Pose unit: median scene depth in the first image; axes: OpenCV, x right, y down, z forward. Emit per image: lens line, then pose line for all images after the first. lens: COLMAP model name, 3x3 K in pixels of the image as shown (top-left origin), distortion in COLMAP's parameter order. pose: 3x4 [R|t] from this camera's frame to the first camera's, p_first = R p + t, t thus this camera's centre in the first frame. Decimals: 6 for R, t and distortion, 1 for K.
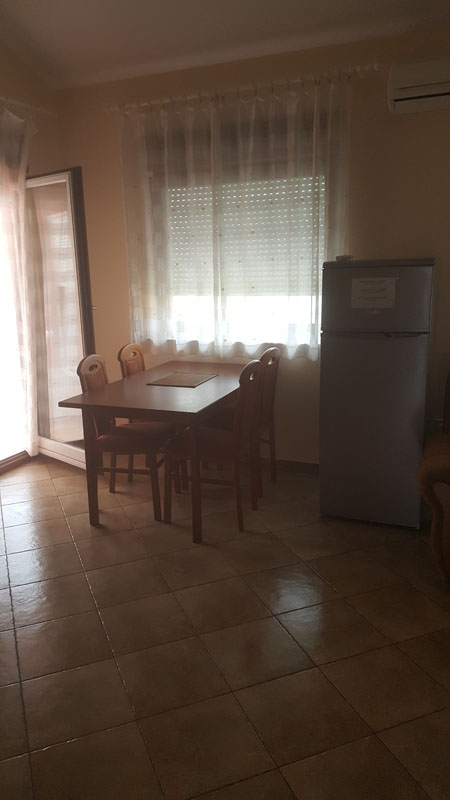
lens RADIAL K [[580.3, 0, 223.6], [0, 580.3, 392.5], [0, 0, 1]] dist [0.130520, -0.195290]
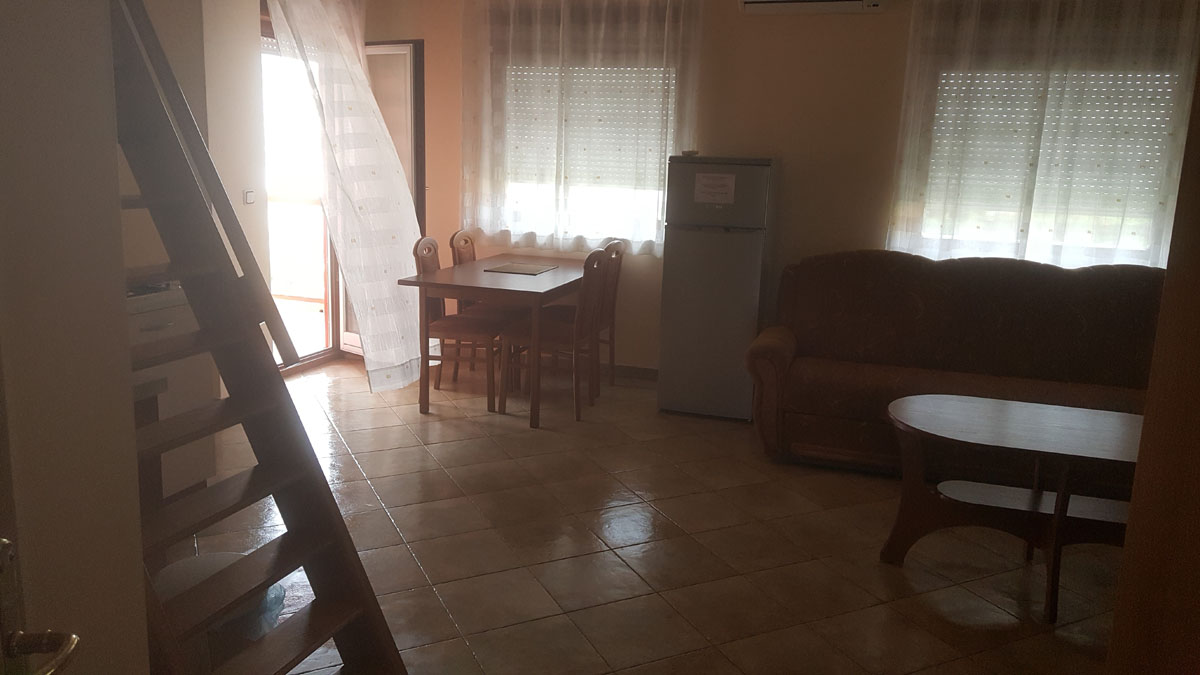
lens RADIAL K [[870.5, 0, 637.2], [0, 870.5, 338.2], [0, 0, 1]] dist [0.130520, -0.195290]
pose [[0.991889, 0.040582, 0.120454, -0.047632], [-0.039212, 0.999137, -0.013722, 0.098420], [-0.120907, 0.008888, 0.992624, -0.419424]]
